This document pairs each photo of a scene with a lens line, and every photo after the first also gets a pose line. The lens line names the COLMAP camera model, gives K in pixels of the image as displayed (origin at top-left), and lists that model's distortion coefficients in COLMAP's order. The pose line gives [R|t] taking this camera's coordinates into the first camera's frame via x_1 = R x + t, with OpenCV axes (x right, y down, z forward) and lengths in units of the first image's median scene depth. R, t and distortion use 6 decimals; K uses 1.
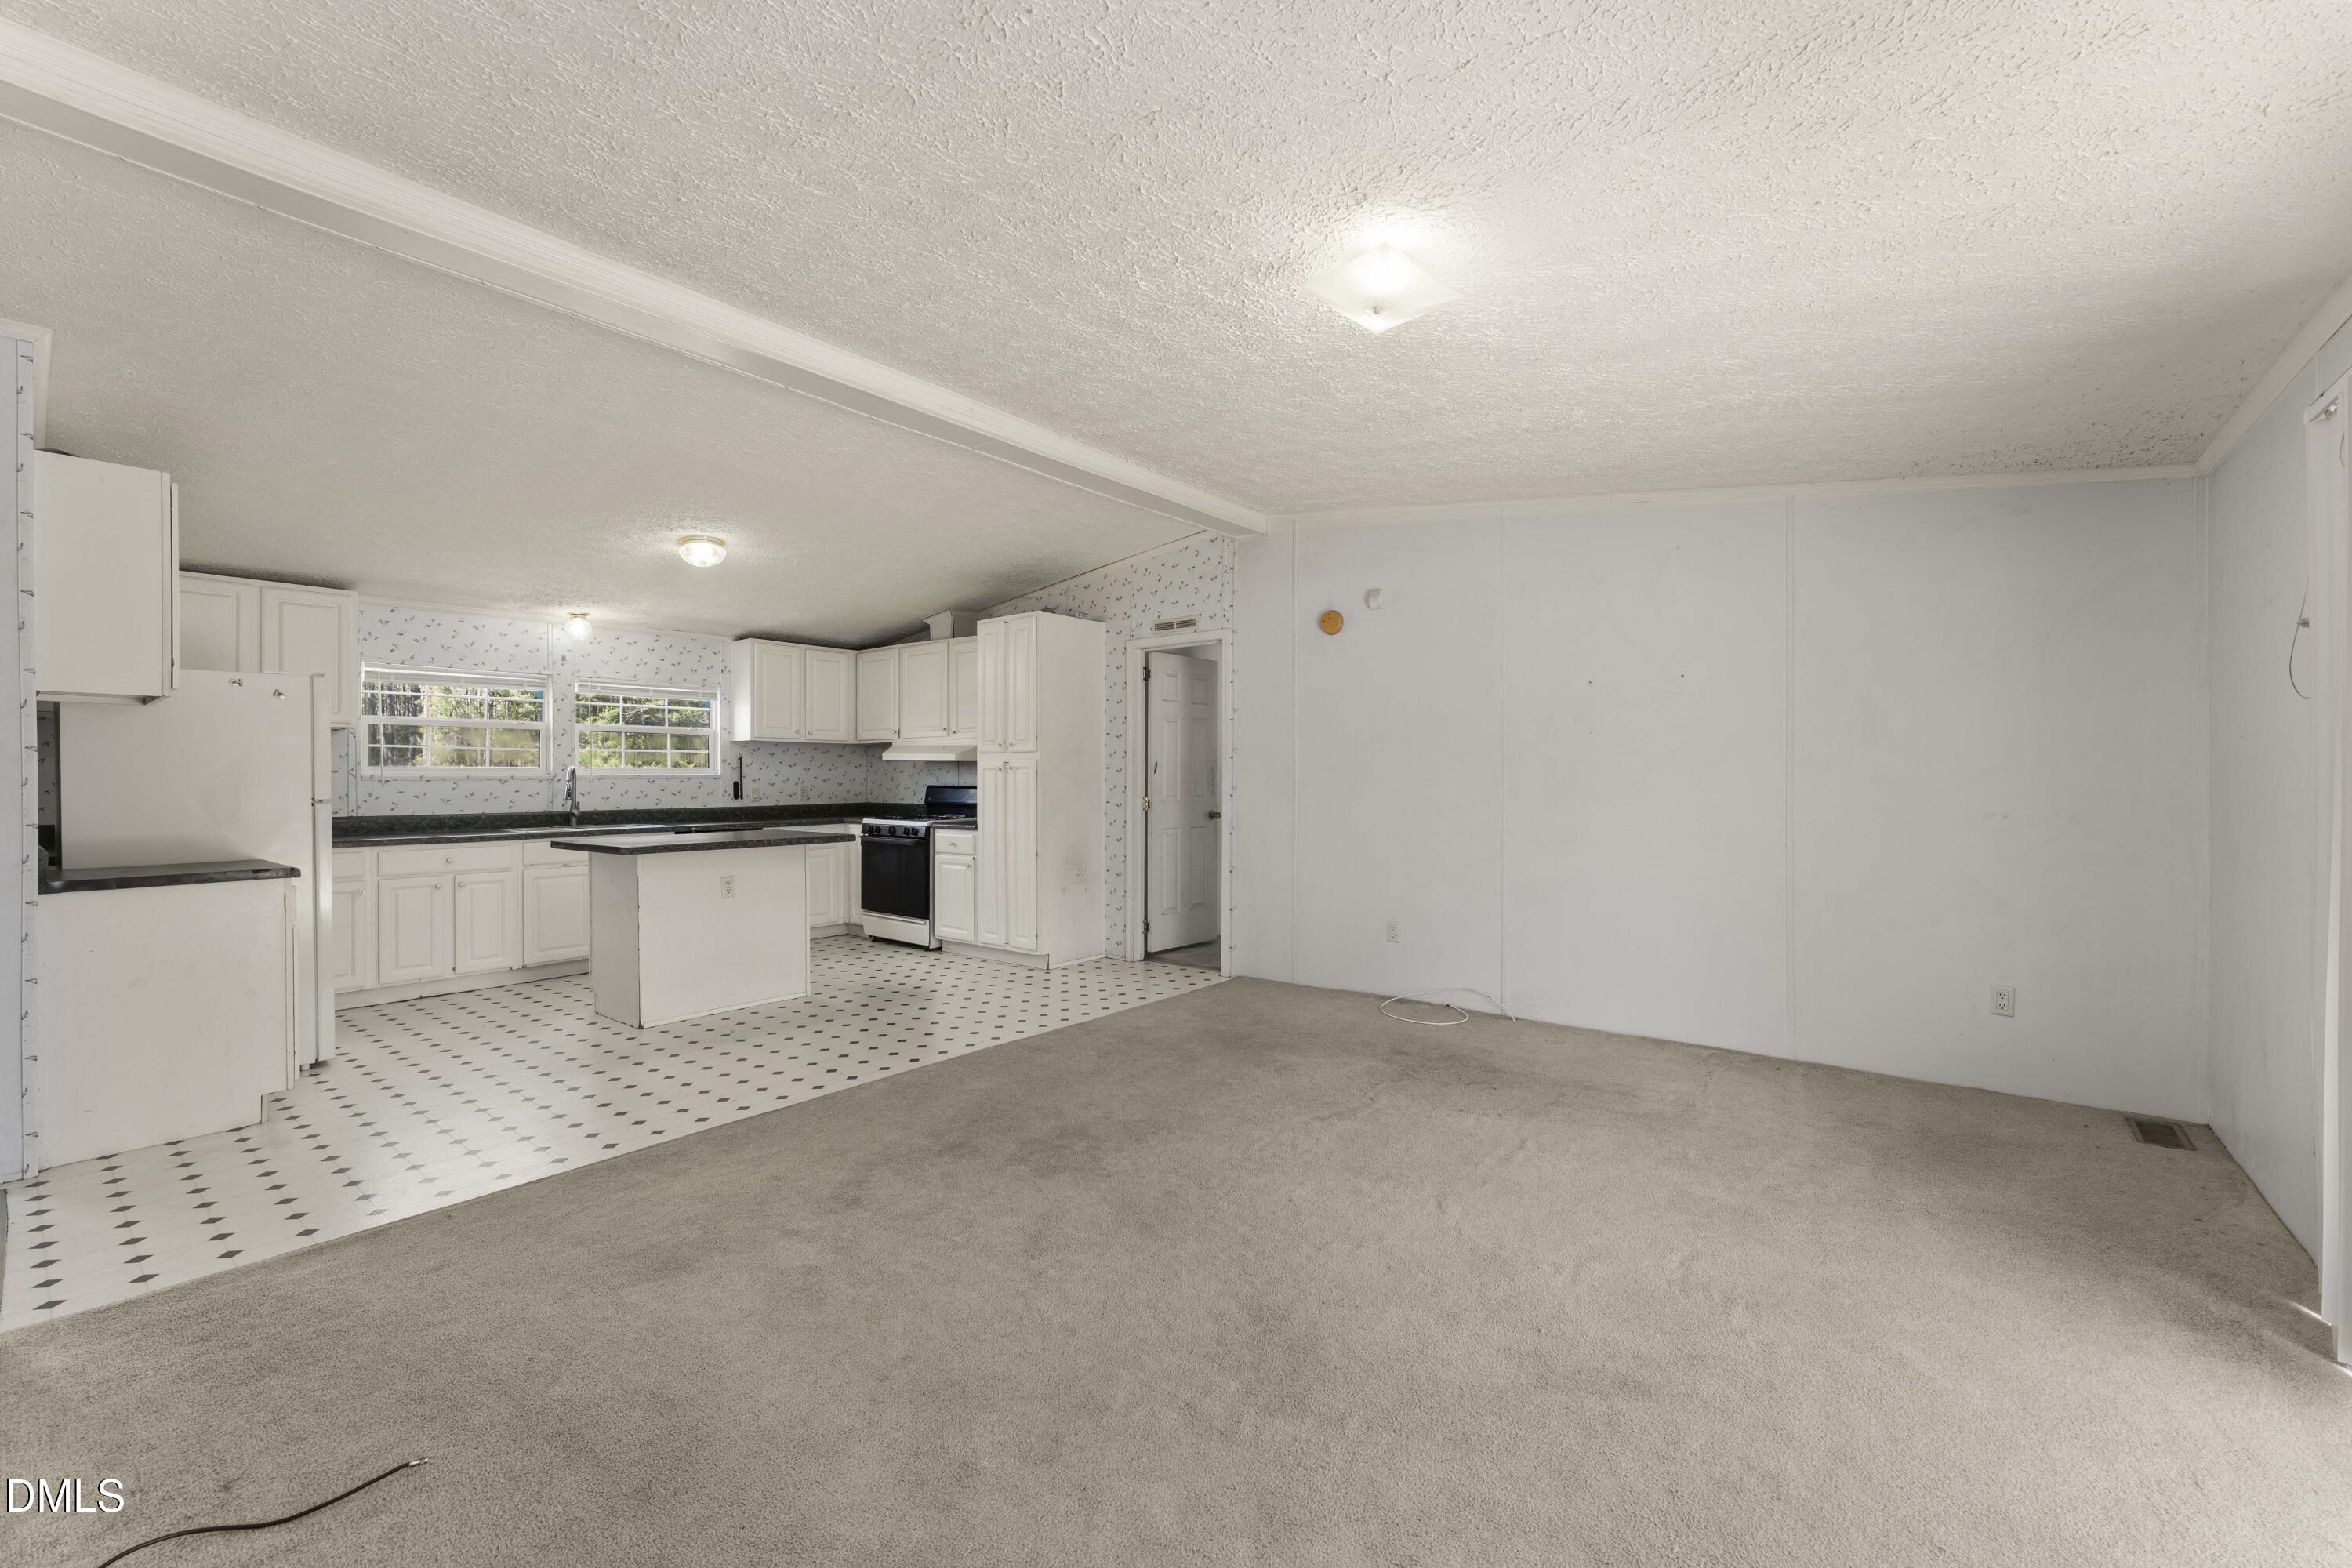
lens RADIAL K [[956.5, 0, 1166.1], [0, 956.5, 779.7], [0, 0, 1]] dist [-0.000812, -0.000294]
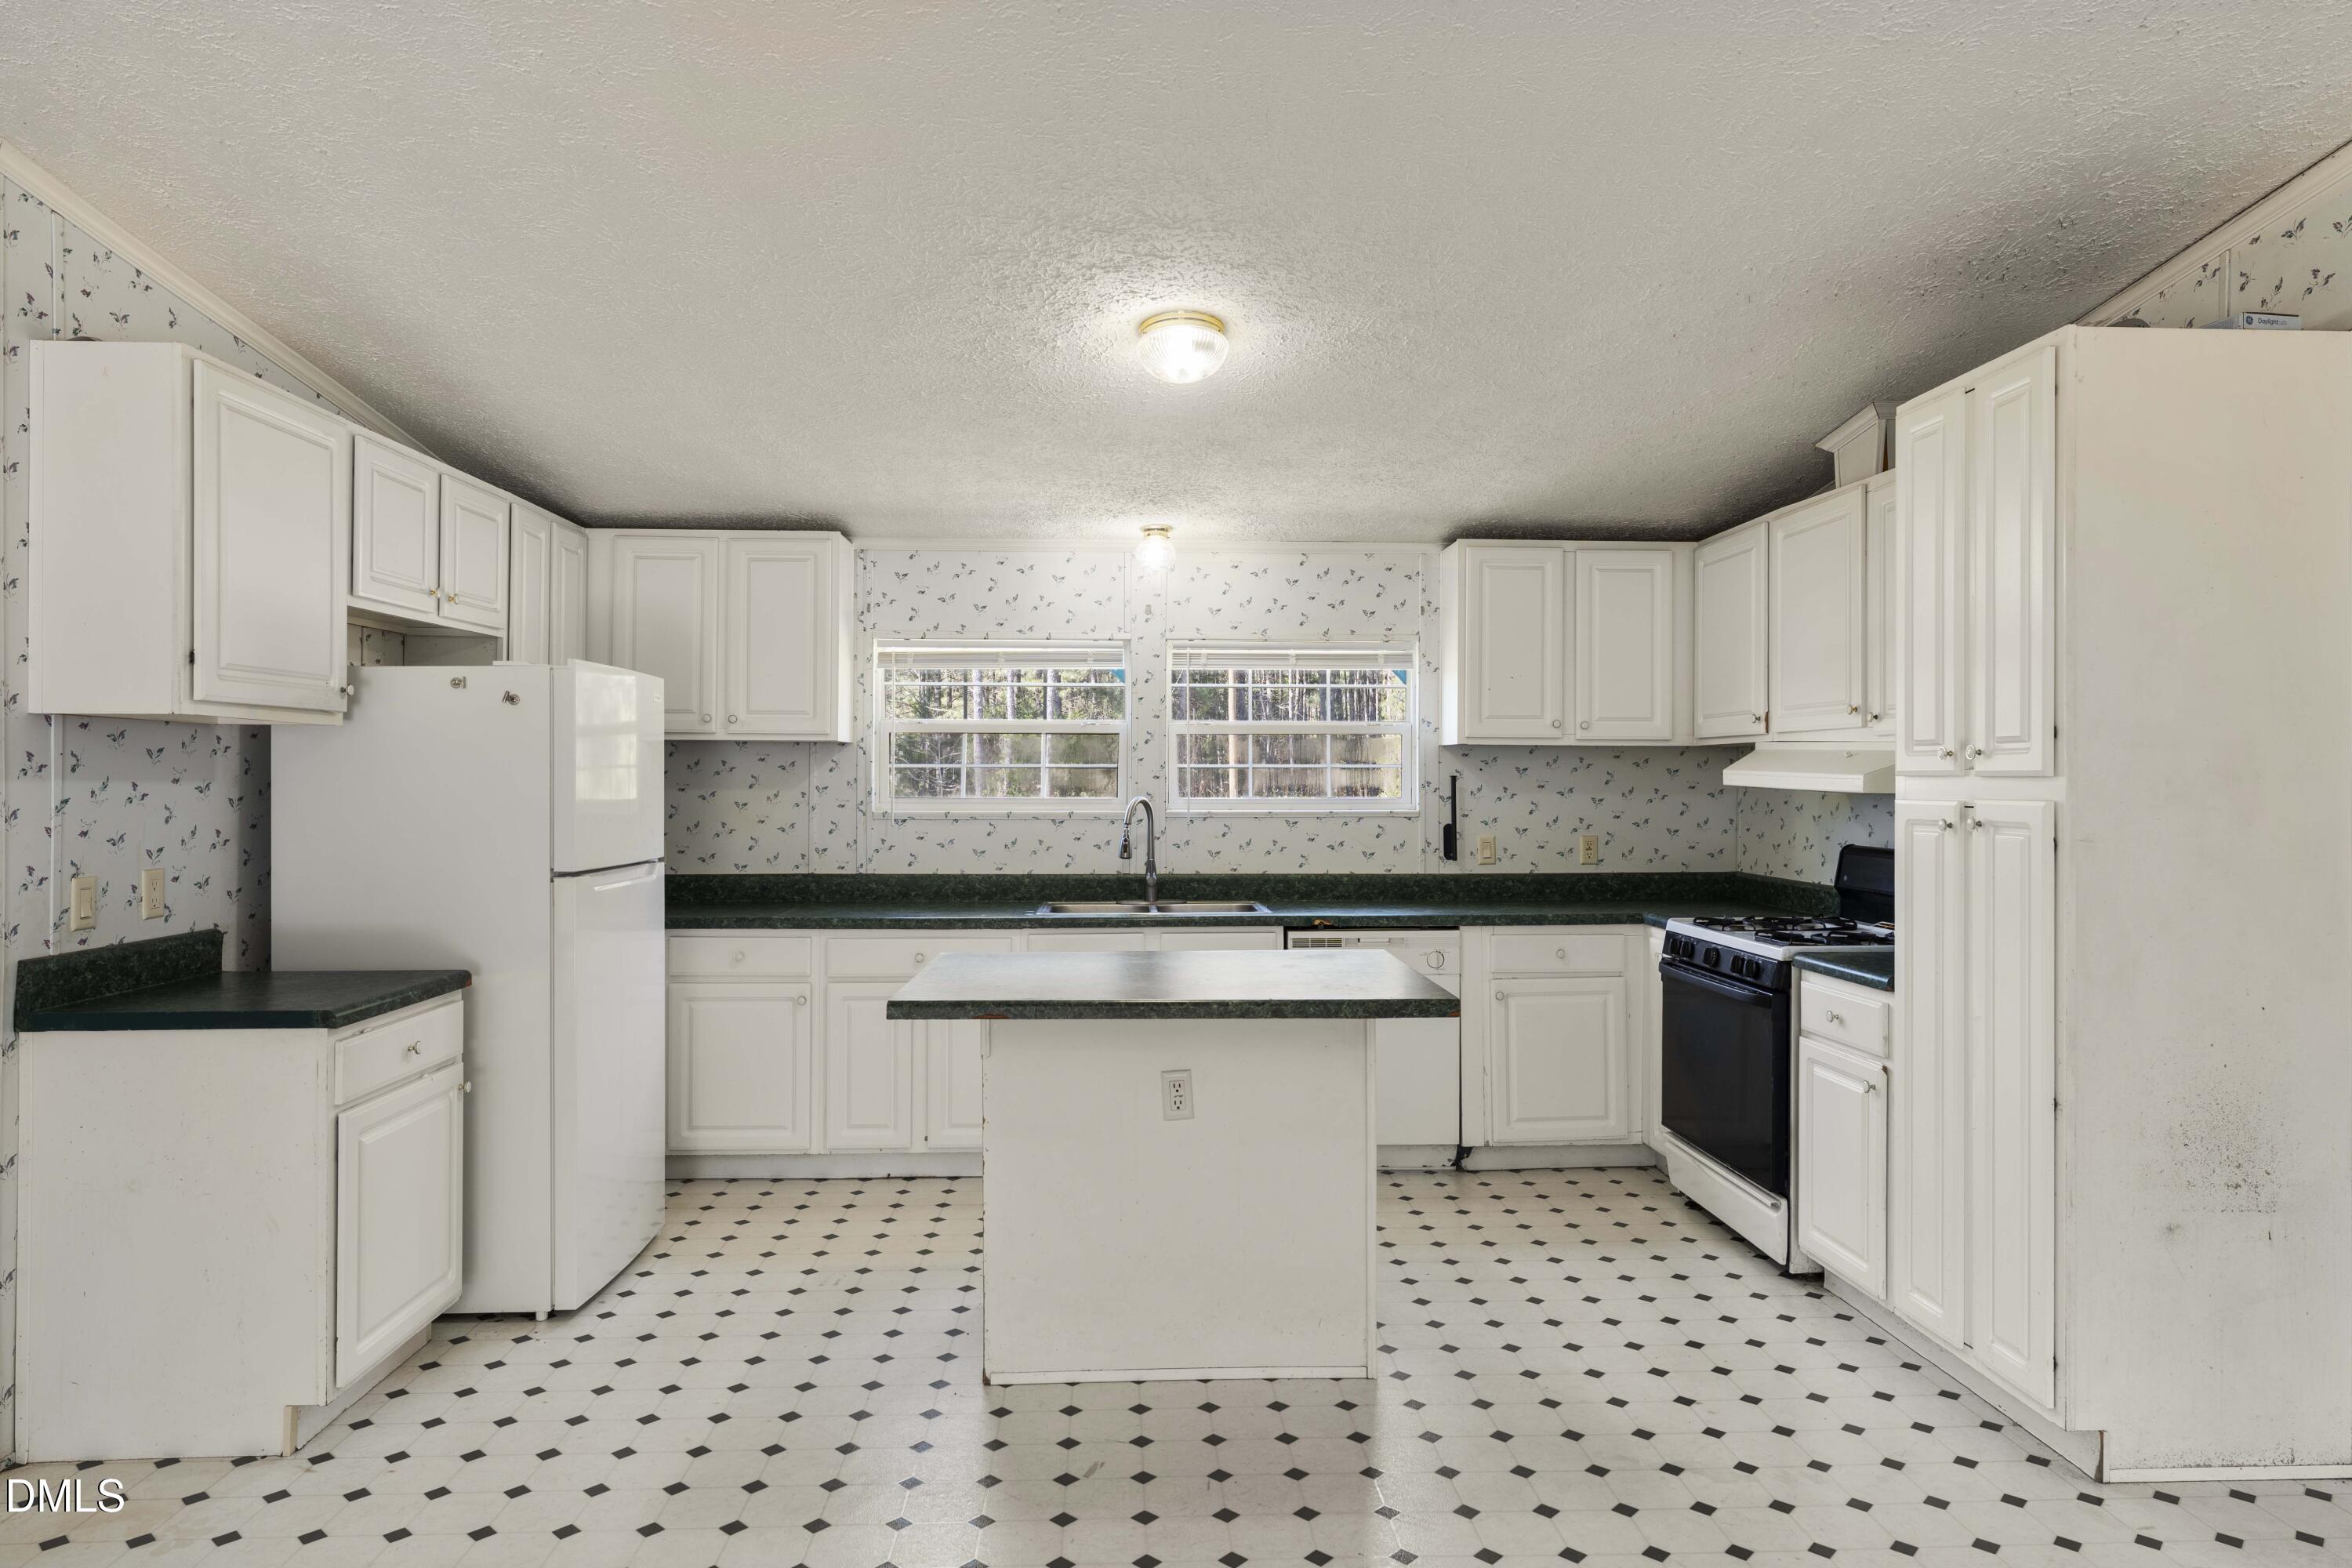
lens RADIAL K [[1402.9, 0, 1176.5], [0, 1402.9, 772.1], [0, 0, 1]] dist [-0.004460, 0.004030]
pose [[0.663016, 0.000732, -0.748605, 0.019174], [-0.005282, 0.999979, -0.003700, -0.030203], [0.748587, 0.006407, 0.663006, 0.529992]]
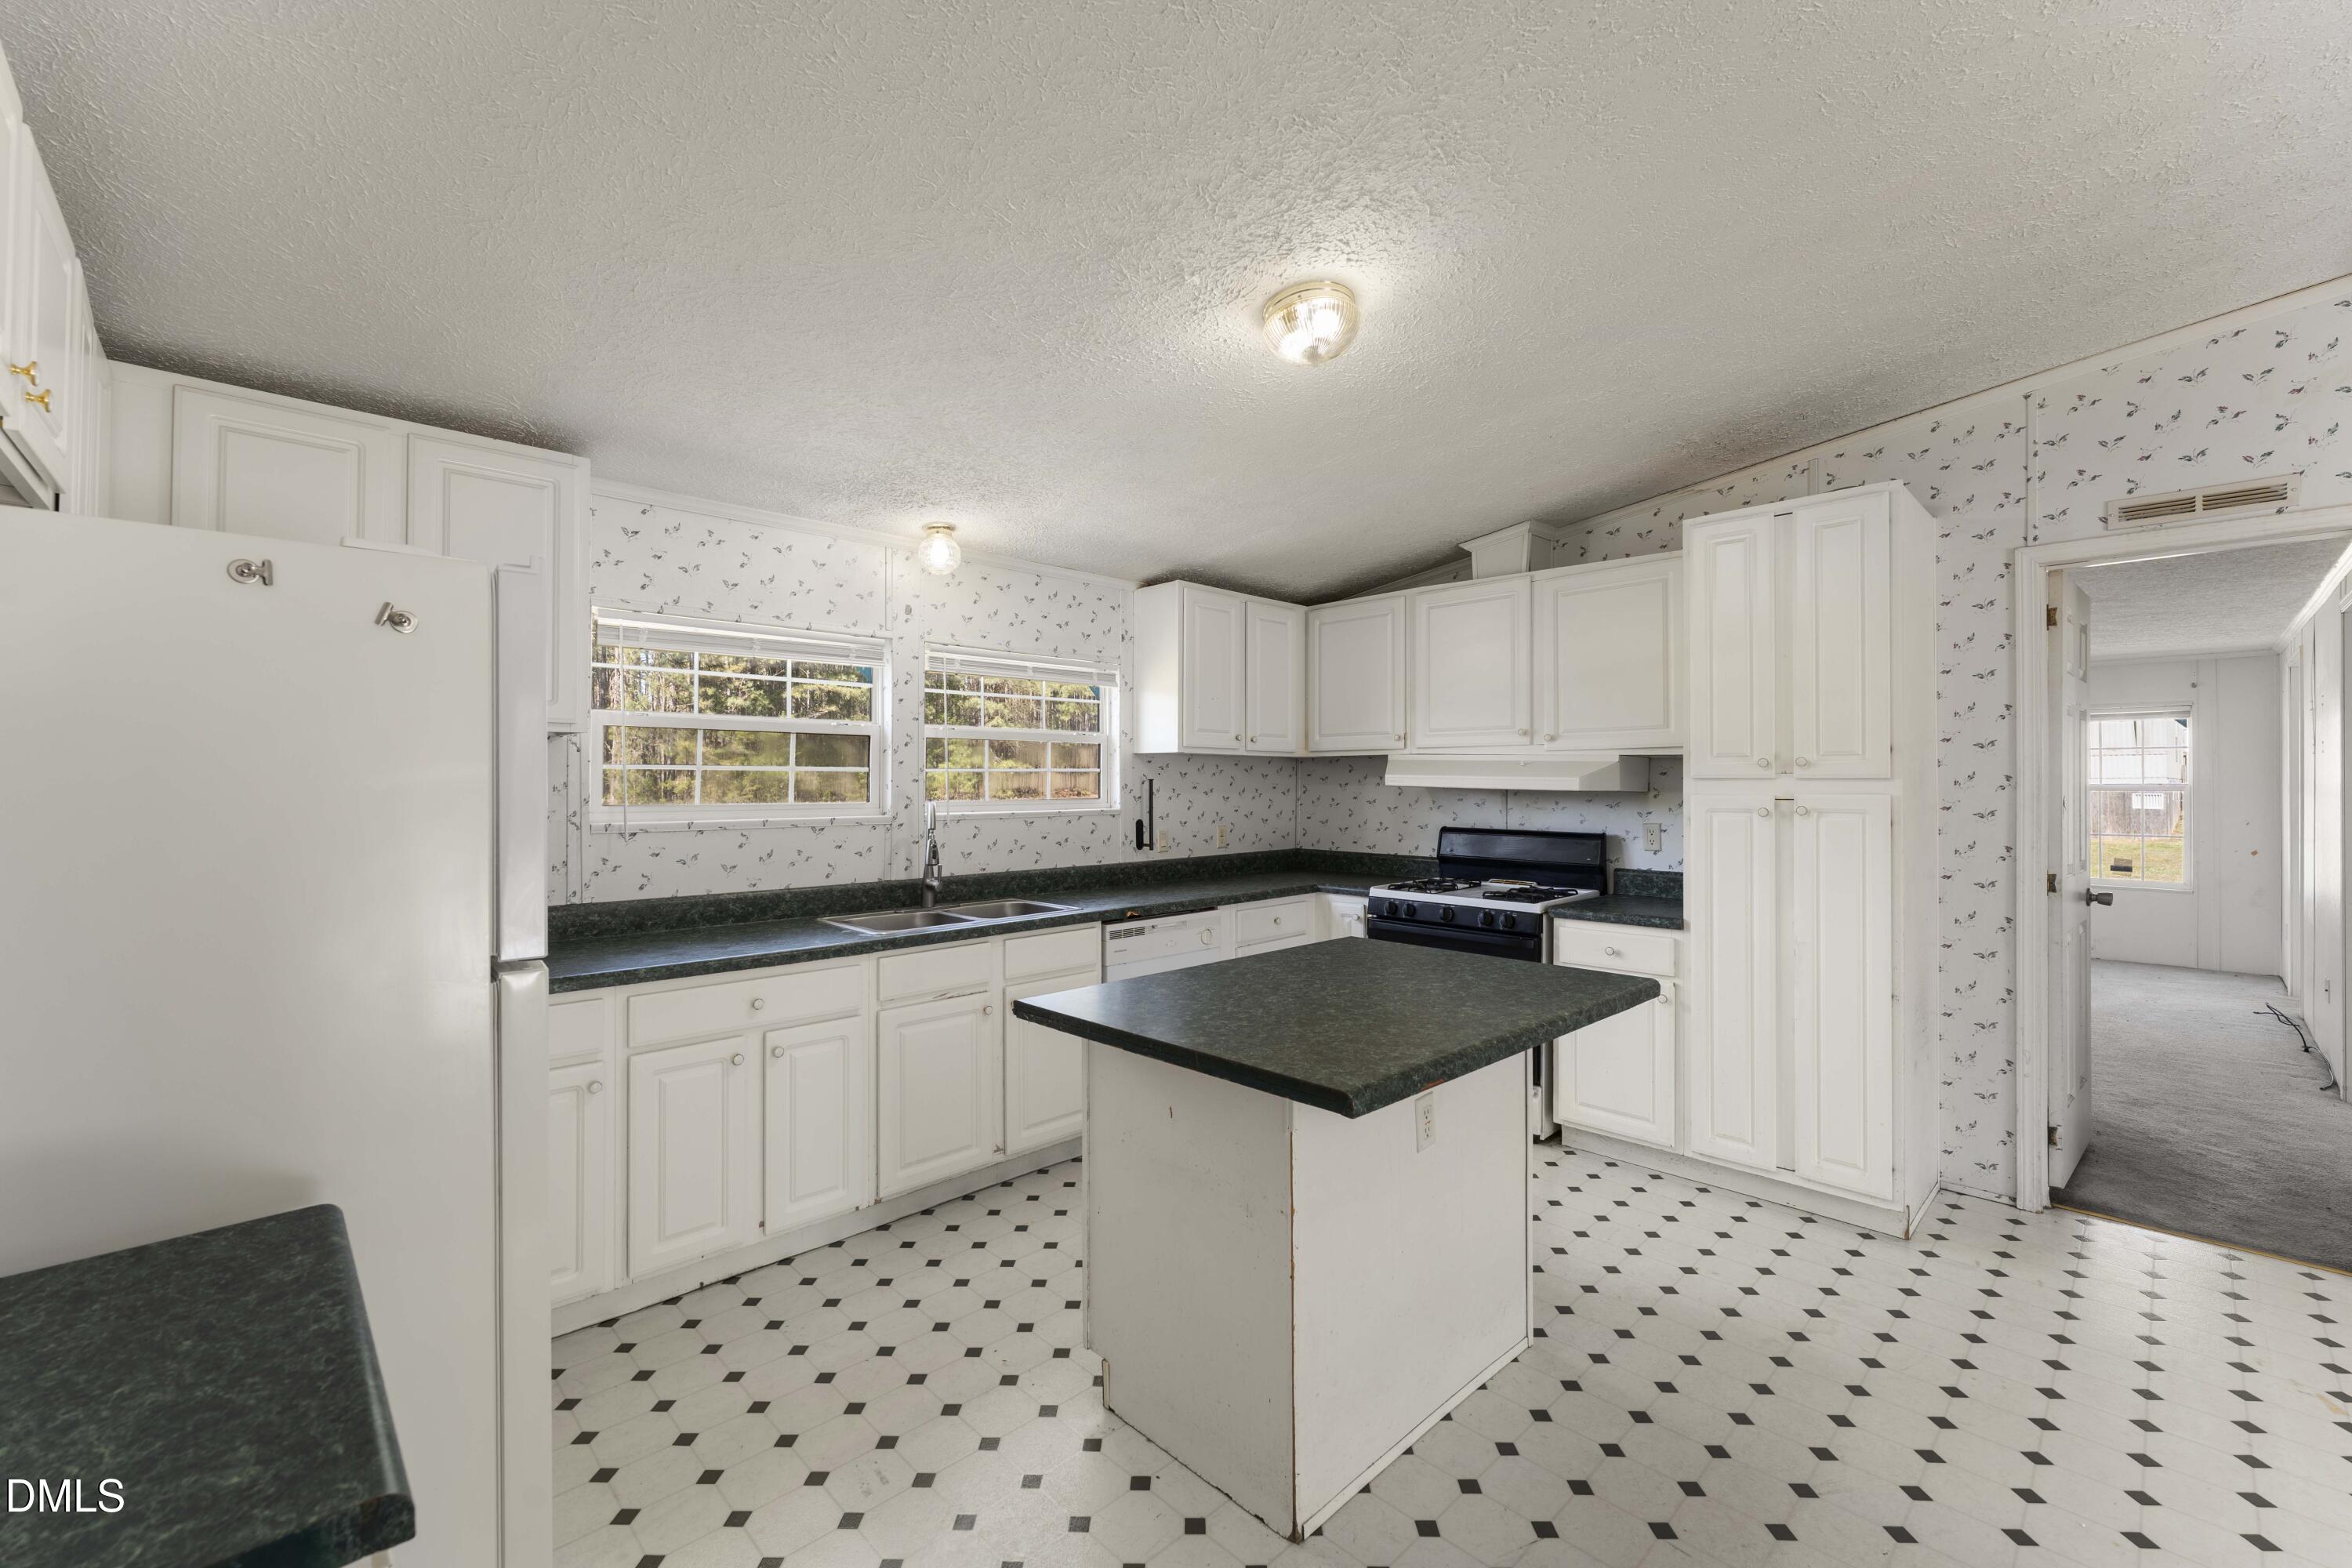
lens RADIAL K [[956.5, 0, 1166.1], [0, 956.5, 776.8], [0, 0, 1]] dist [-0.000812, -0.000294]
pose [[0.991629, 0.001534, -0.129114, -0.475839], [-0.002516, 0.999969, -0.007445, -0.028336], [0.129098, 0.007707, 0.991602, 0.537870]]
